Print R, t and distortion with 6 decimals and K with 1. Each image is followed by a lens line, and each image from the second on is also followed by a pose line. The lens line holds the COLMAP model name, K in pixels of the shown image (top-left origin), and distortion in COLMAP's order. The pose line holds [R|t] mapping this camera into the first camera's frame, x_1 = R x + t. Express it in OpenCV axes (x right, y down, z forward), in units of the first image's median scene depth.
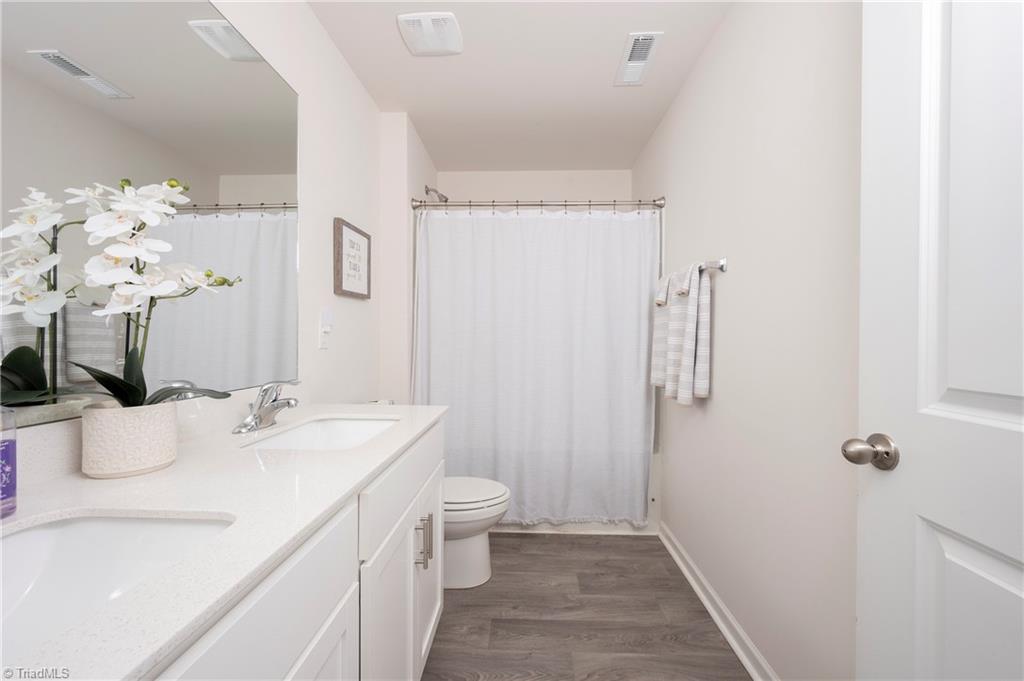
lens RADIAL K [[403.3, 0, 513.6], [0, 403.3, 341.4], [0, 0, 1]] dist [0.002053, -0.000867]
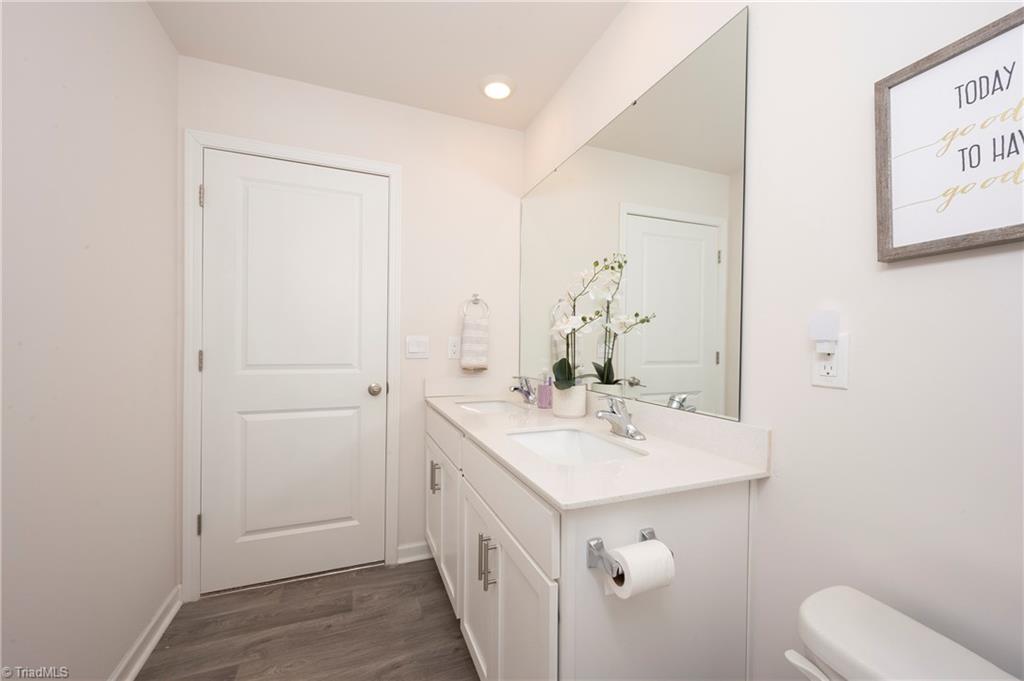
lens RADIAL K [[403.3, 0, 513.7], [0, 403.3, 349.0], [0, 0, 1]] dist [0.002053, -0.000867]
pose [[-0.912920, -0.011157, -0.407985, 0.000361], [-0.013662, 0.999901, 0.003225, -0.021227], [0.407909, 0.008518, -0.912983, 2.168400]]
